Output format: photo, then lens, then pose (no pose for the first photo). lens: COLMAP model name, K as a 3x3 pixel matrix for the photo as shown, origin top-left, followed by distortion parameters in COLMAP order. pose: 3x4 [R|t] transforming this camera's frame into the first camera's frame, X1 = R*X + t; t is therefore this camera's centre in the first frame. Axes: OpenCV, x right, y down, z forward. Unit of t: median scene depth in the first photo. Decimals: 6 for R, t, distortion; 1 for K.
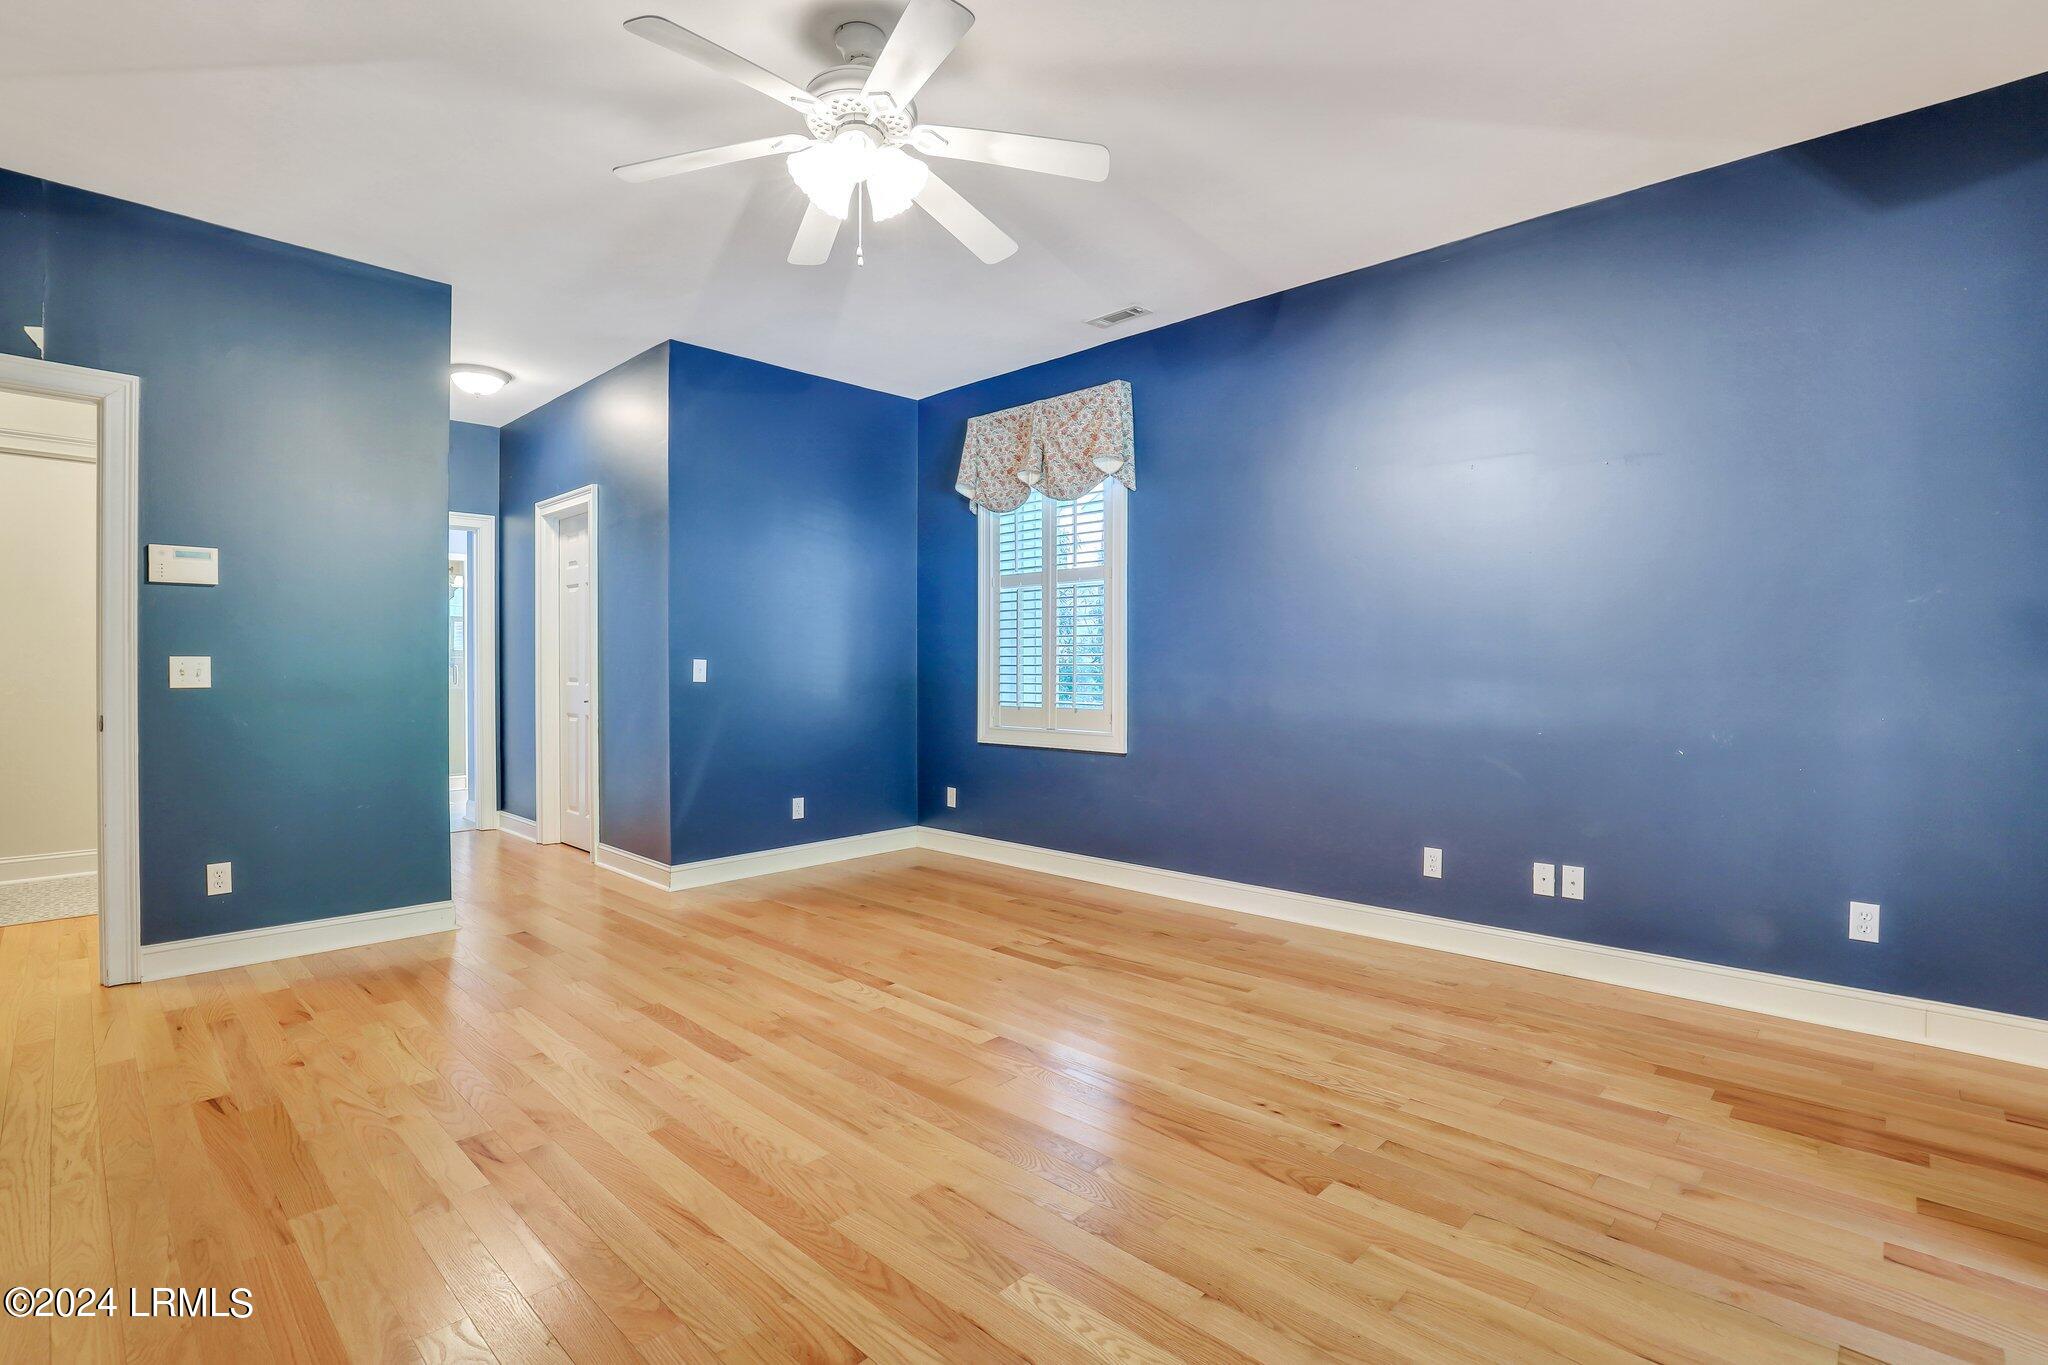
lens RADIAL K [[943.3, 0, 1044.5], [0, 943.3, 677.5], [0, 0, 1]] dist [-0.027392, 0.000063]
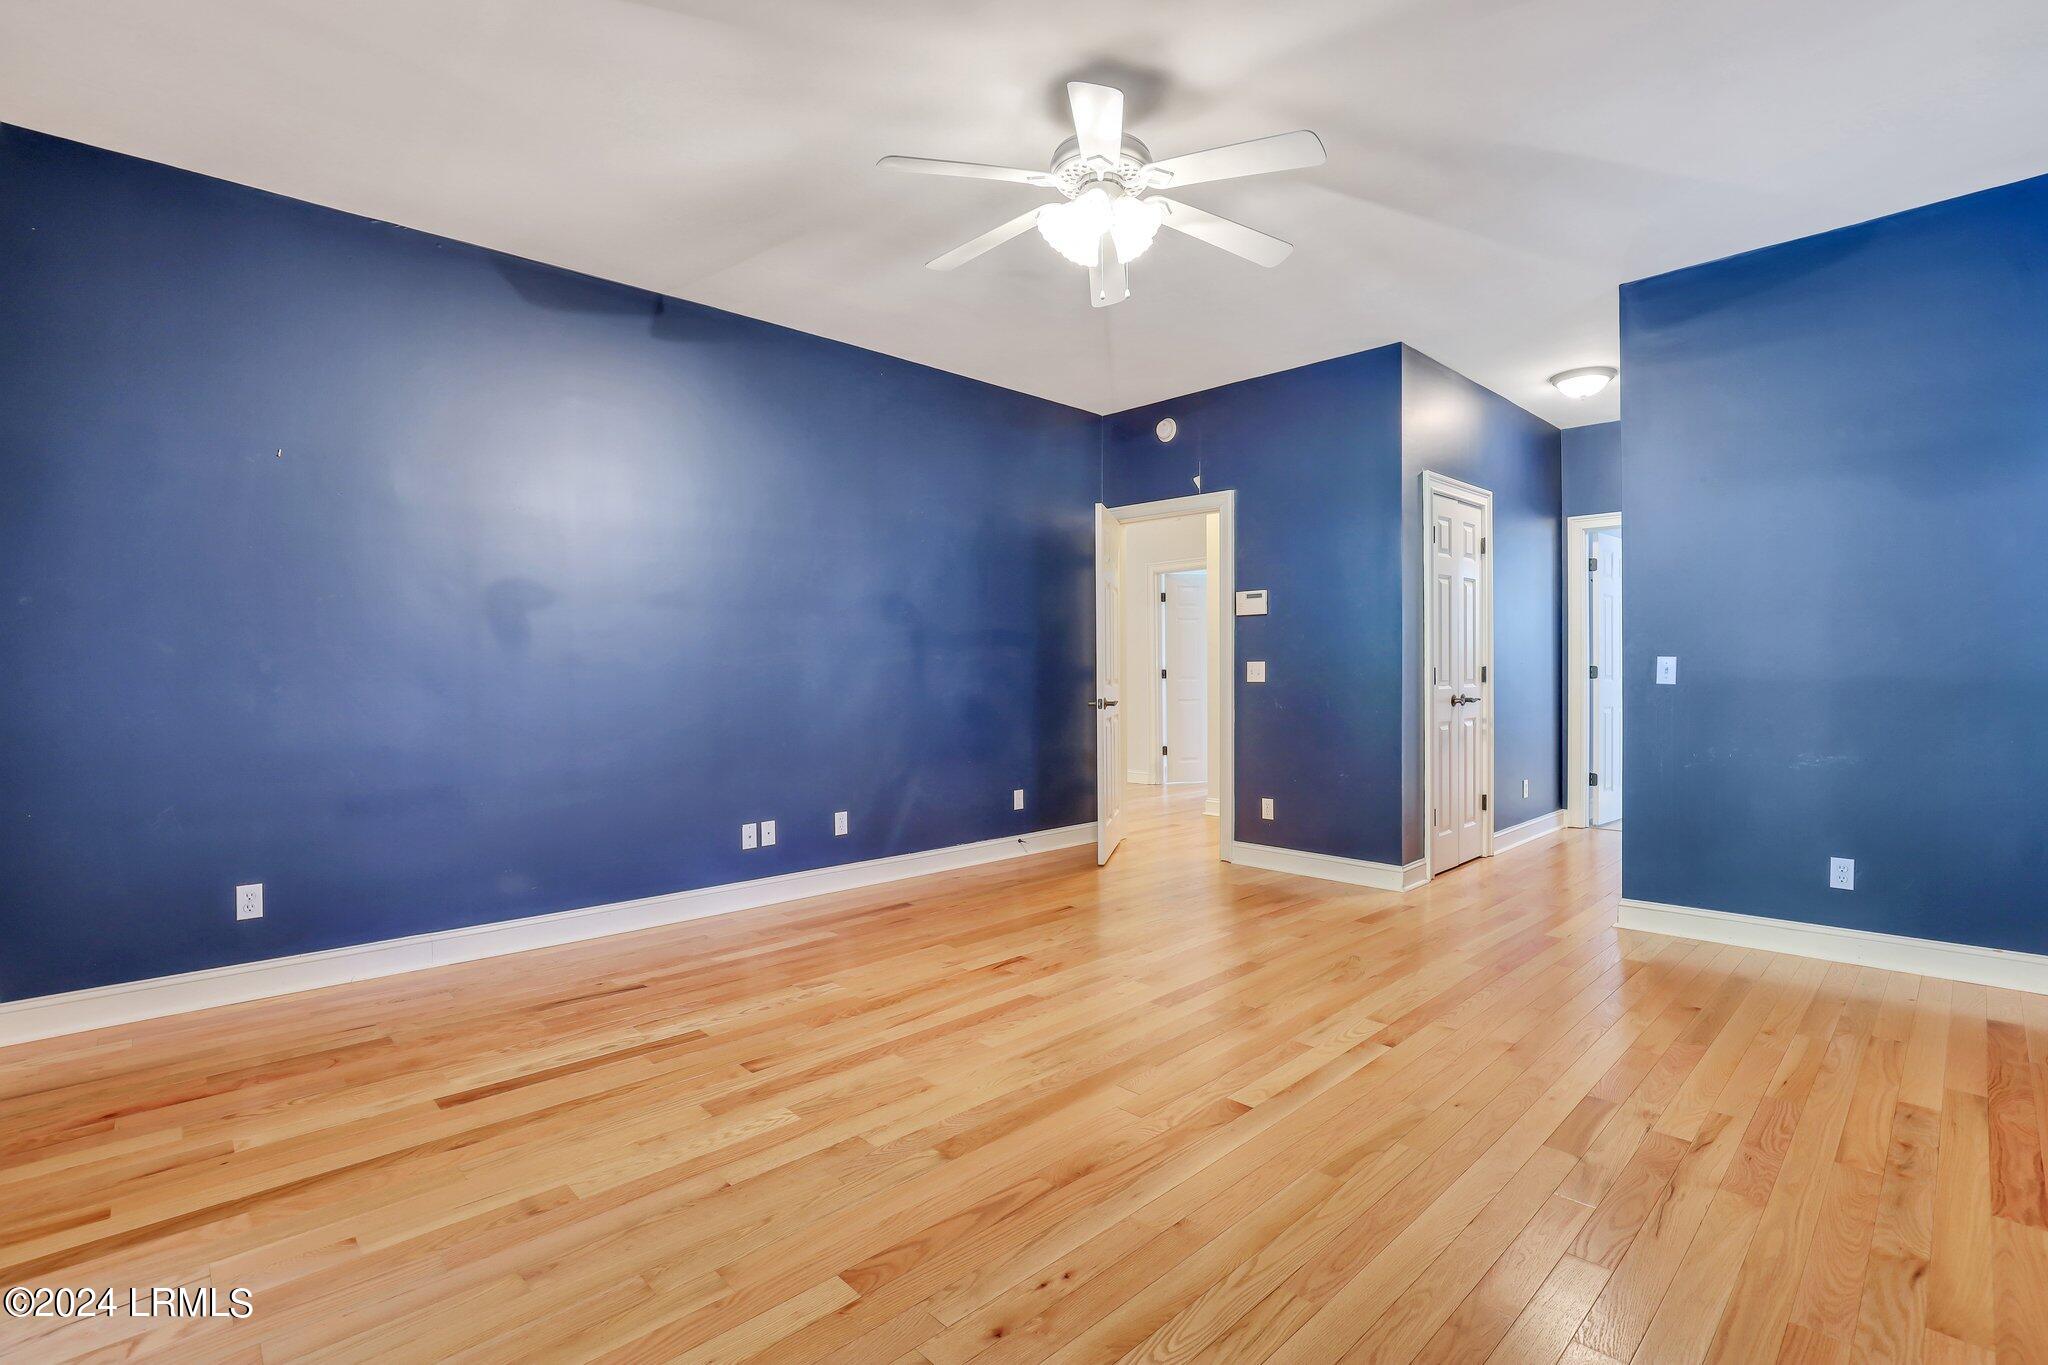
lens RADIAL K [[943.3, 0, 1044.5], [0, 943.3, 677.5], [0, 0, 1]] dist [-0.027392, 0.000063]
pose [[-0.048350, 0.007246, -0.998804, 0.754873], [-0.003736, 0.999965, 0.007435, -0.007969], [0.998823, 0.004091, -0.048321, 0.809551]]
